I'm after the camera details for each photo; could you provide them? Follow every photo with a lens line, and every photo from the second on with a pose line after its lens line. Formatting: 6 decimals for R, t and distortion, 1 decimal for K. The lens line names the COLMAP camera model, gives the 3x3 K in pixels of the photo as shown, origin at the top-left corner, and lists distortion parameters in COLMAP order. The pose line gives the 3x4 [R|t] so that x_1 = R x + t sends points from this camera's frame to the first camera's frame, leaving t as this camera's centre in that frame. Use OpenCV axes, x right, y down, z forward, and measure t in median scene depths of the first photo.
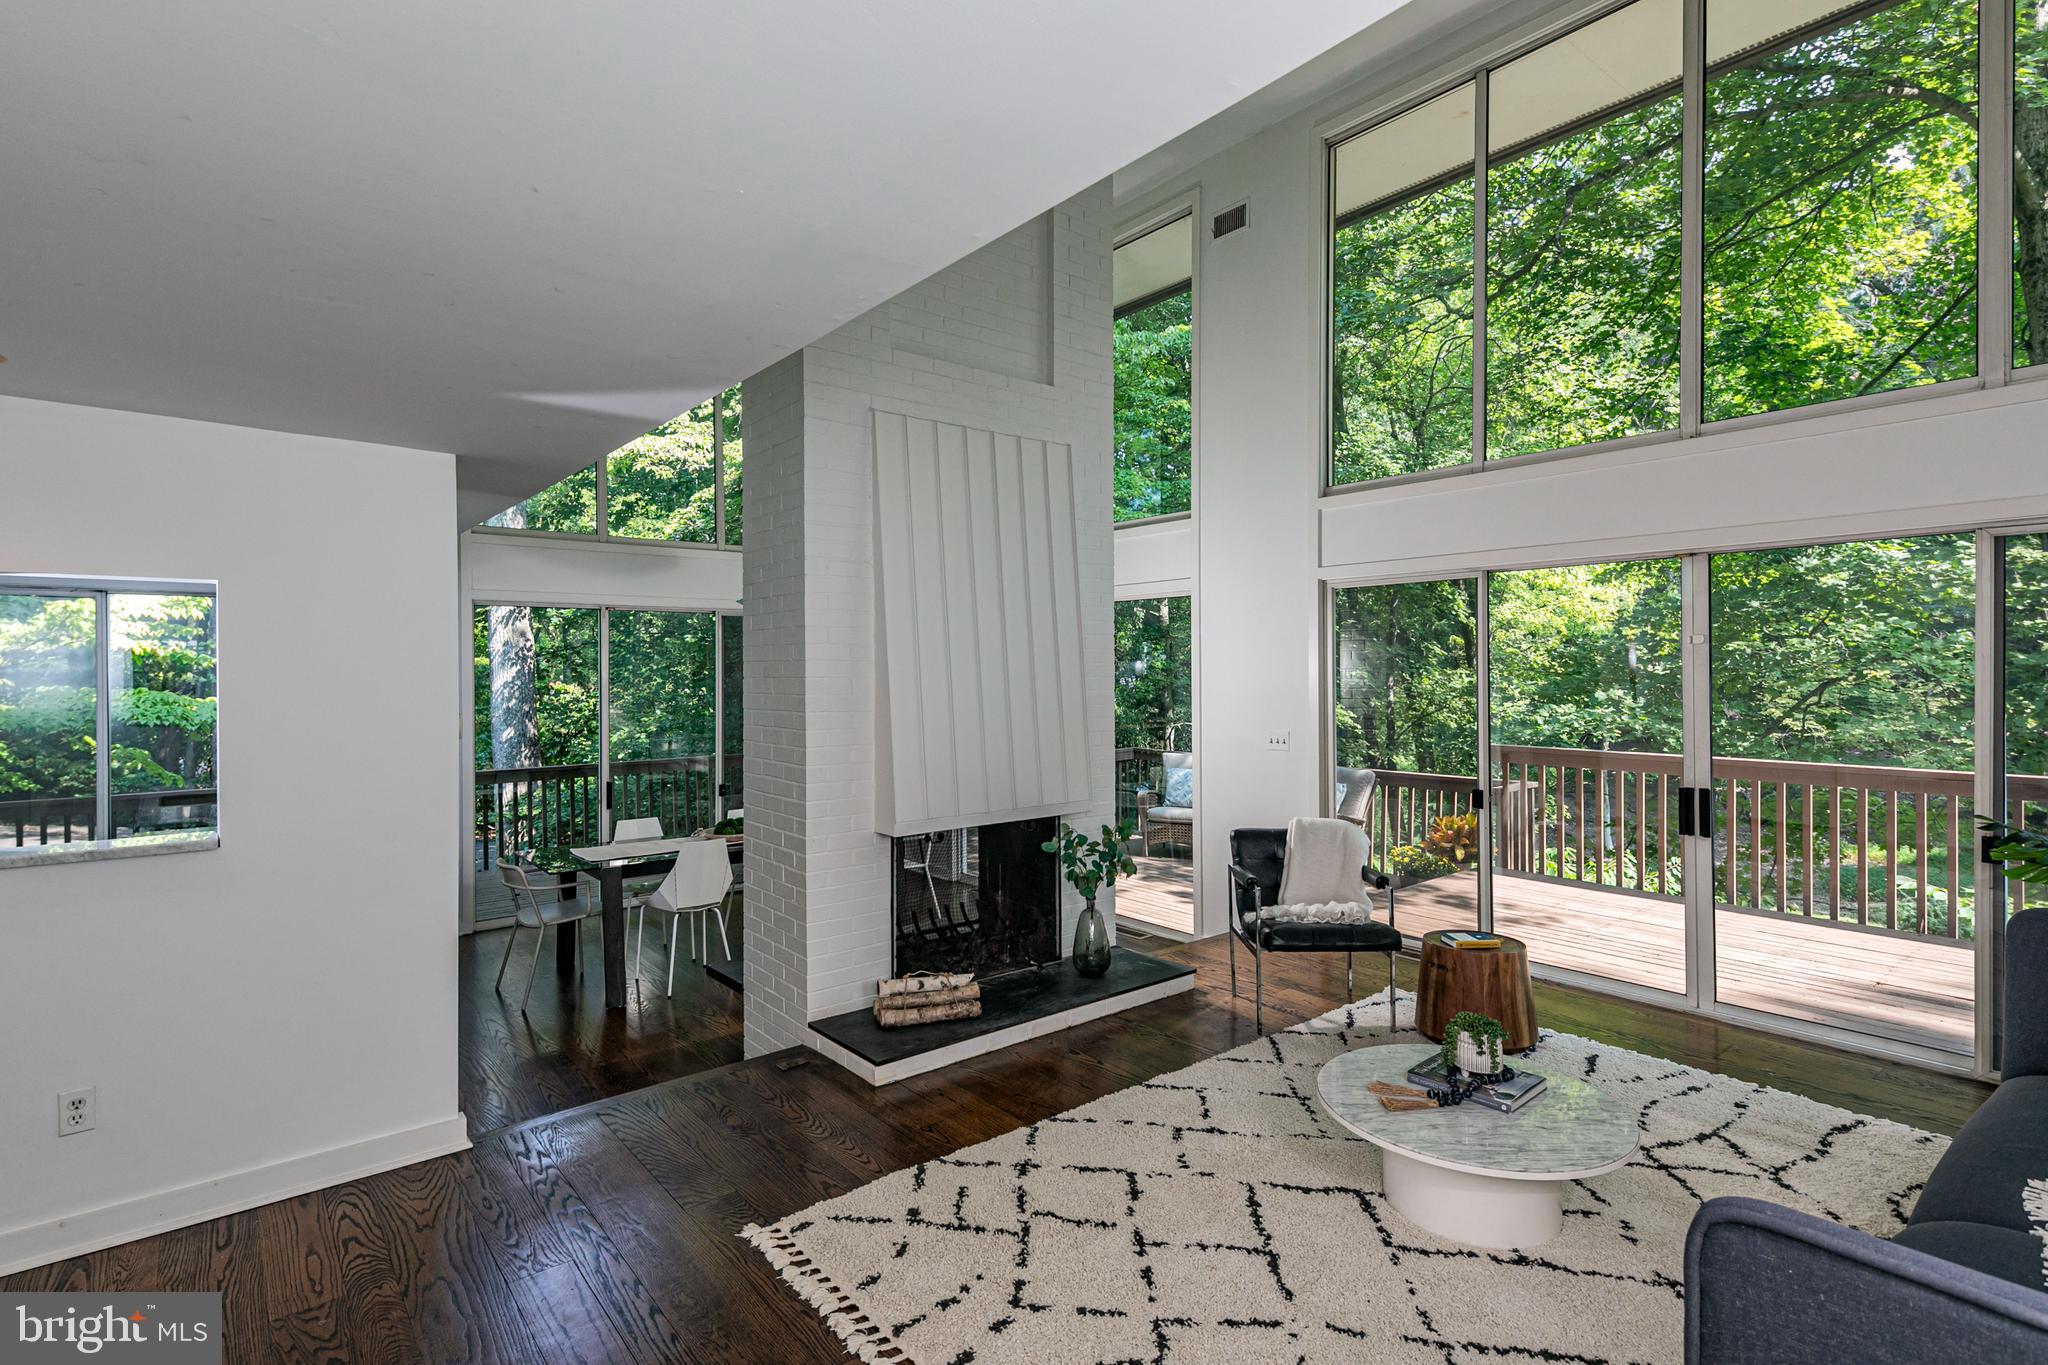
lens RADIAL K [[1006.5, 0, 1024.0], [0, 1006.5, 682.5], [0, 0, 1]] dist [0.001748, -0.000358]
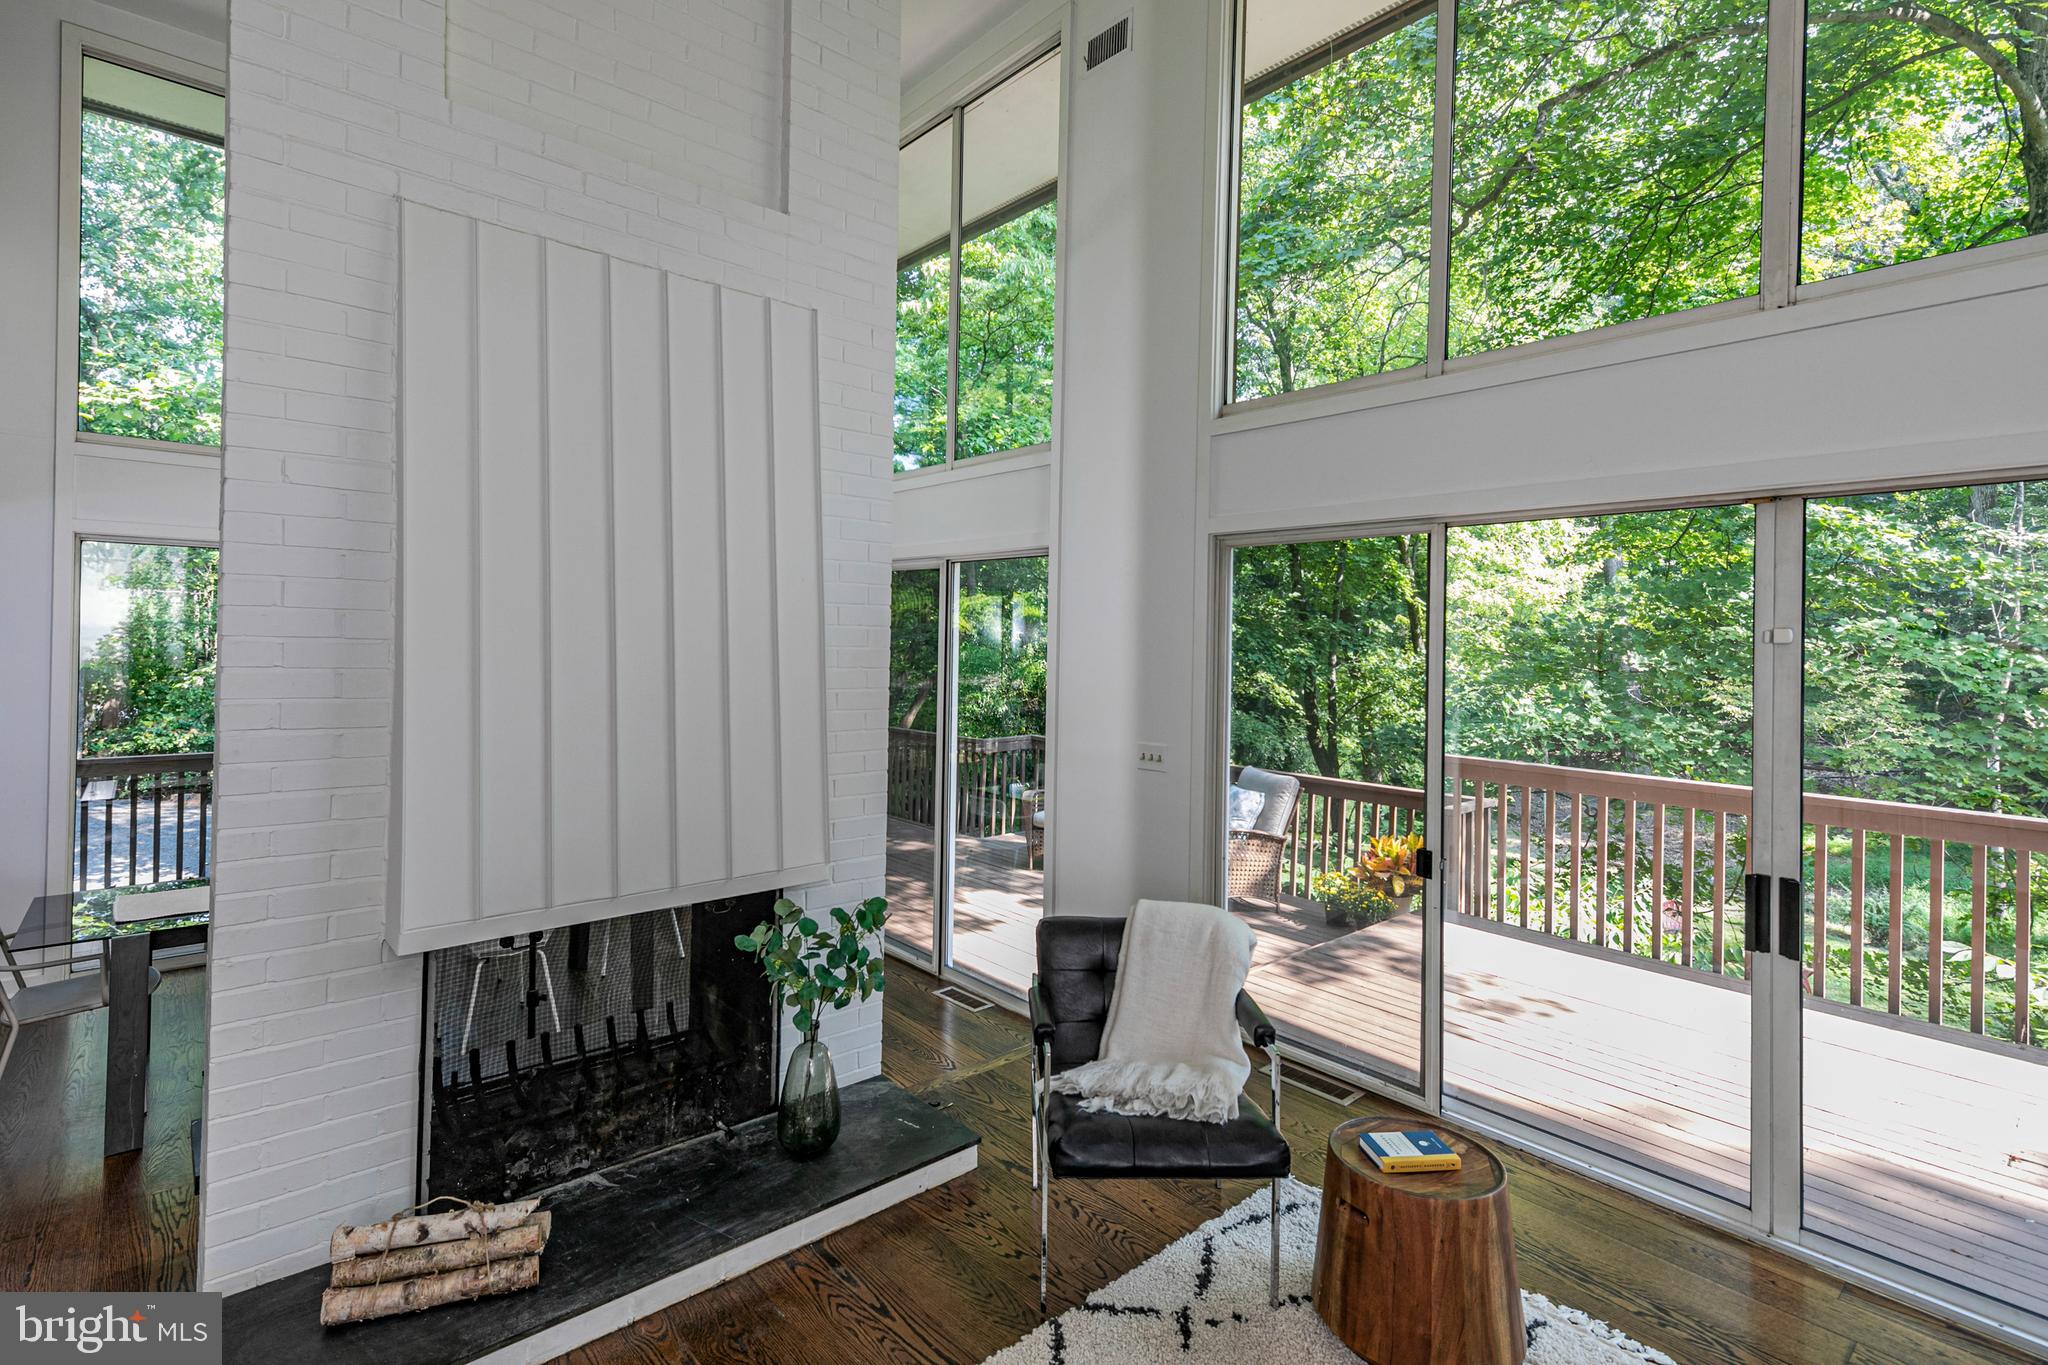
lens RADIAL K [[961.7, 0, 1033.2], [0, 961.7, 637.6], [0, 0, 1]] dist [0.002516, 0.000043]
pose [[0.998929, 0.024775, 0.039089, 0.182533], [-0.024321, 0.999632, -0.012051, -0.022630], [-0.039373, 0.011088, 0.999163, 0.416111]]
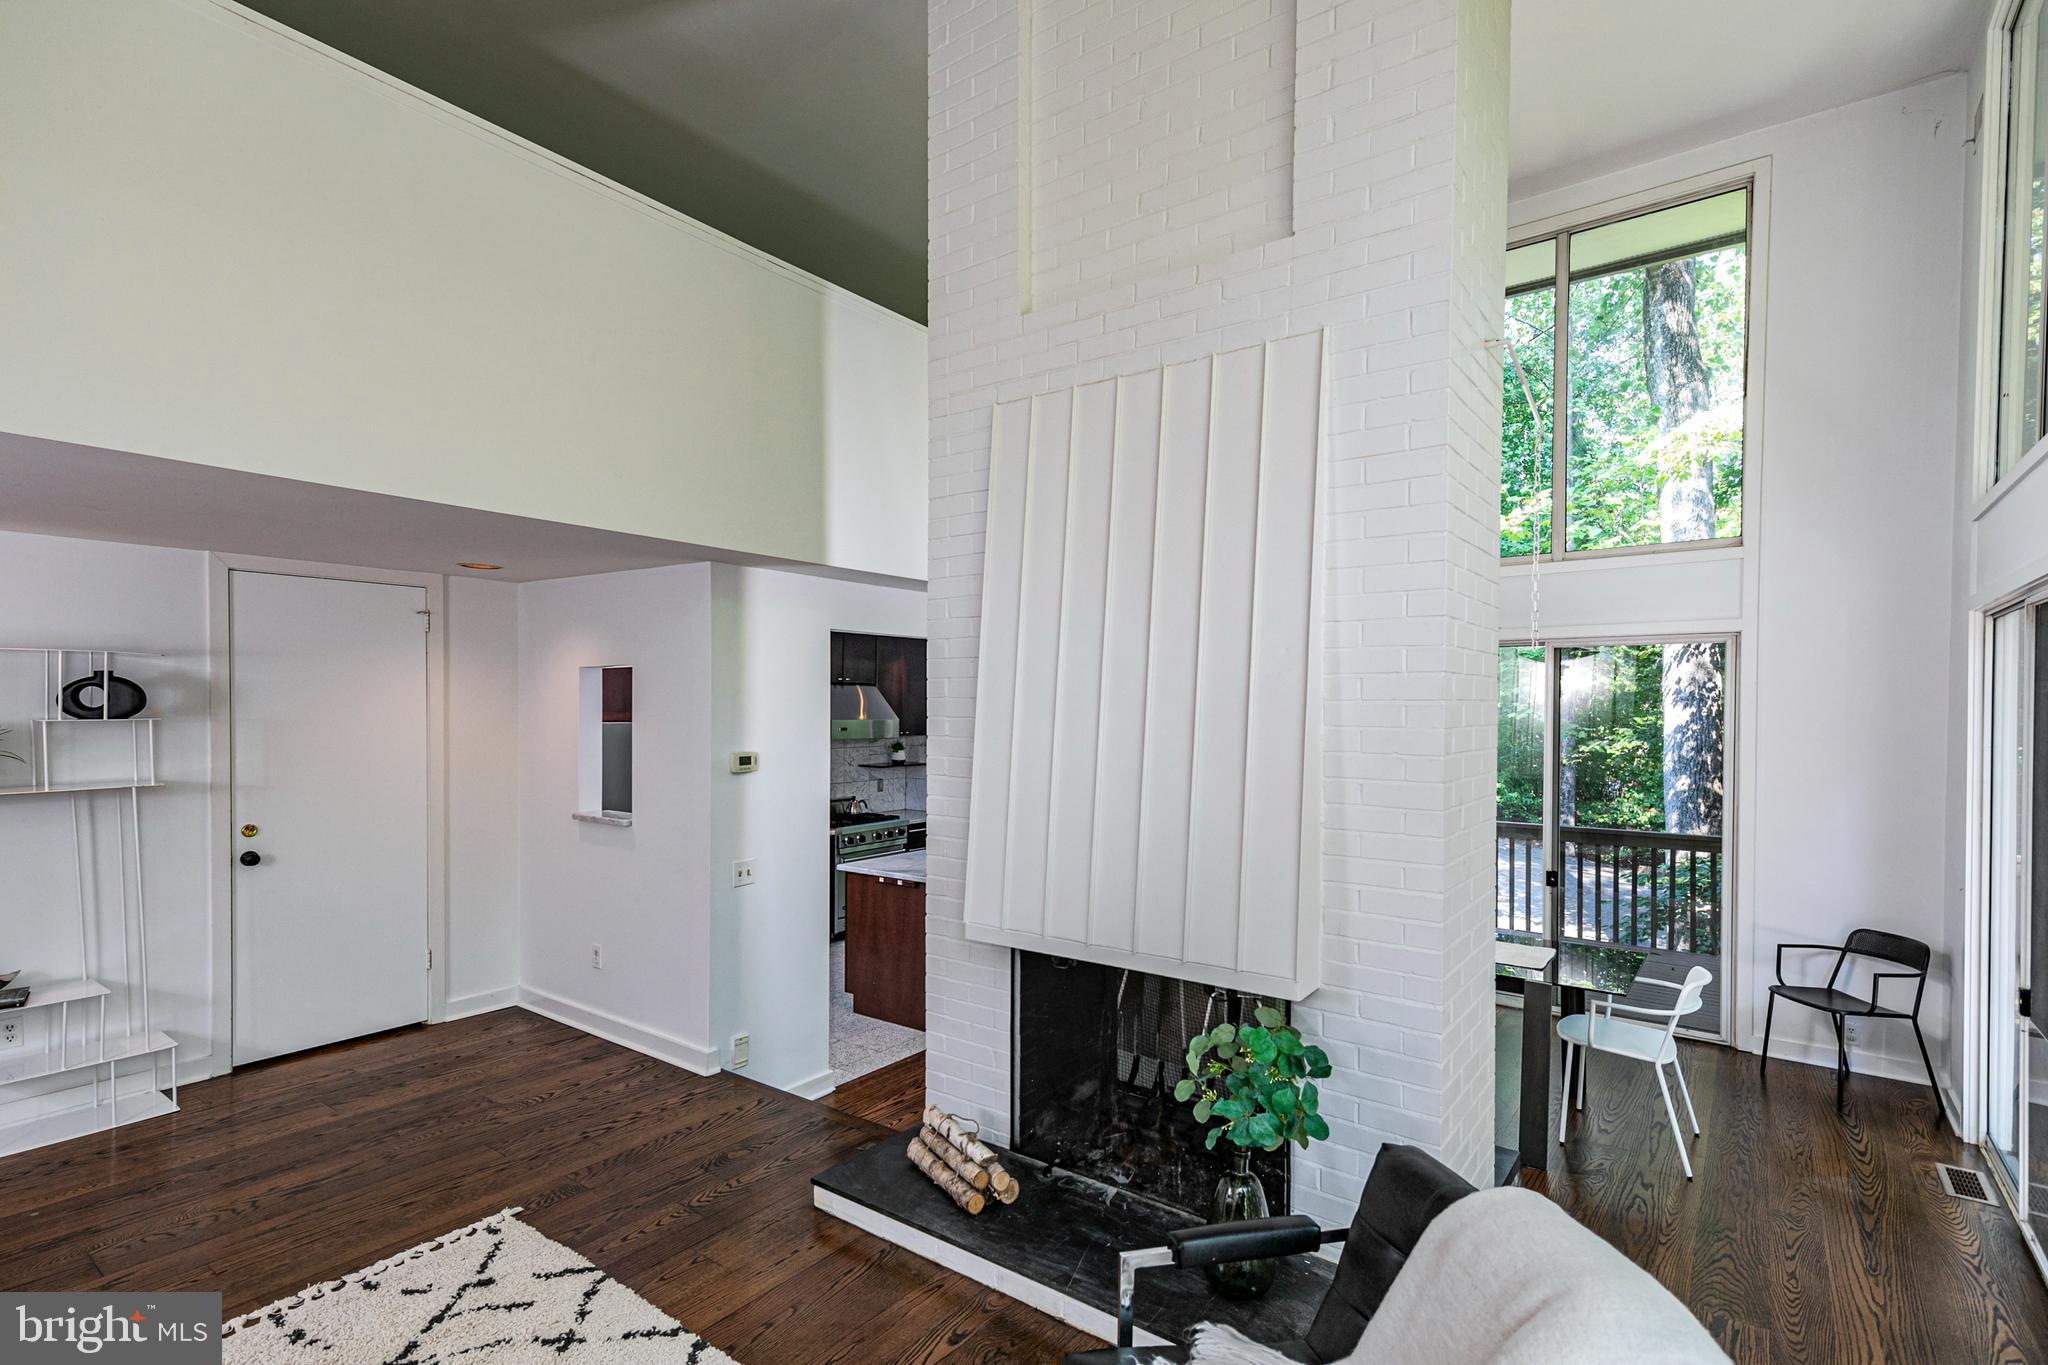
lens RADIAL K [[974.8, 0, 1024.3], [0, 974.8, 726.3], [0, 0, 1]] dist [0.024453, -0.000148]
pose [[0.239727, 0.027599, -0.970448, 0.583652], [-0.019213, 0.999535, 0.023680, -0.032047], [0.970650, 0.012969, 0.240146, 0.788681]]
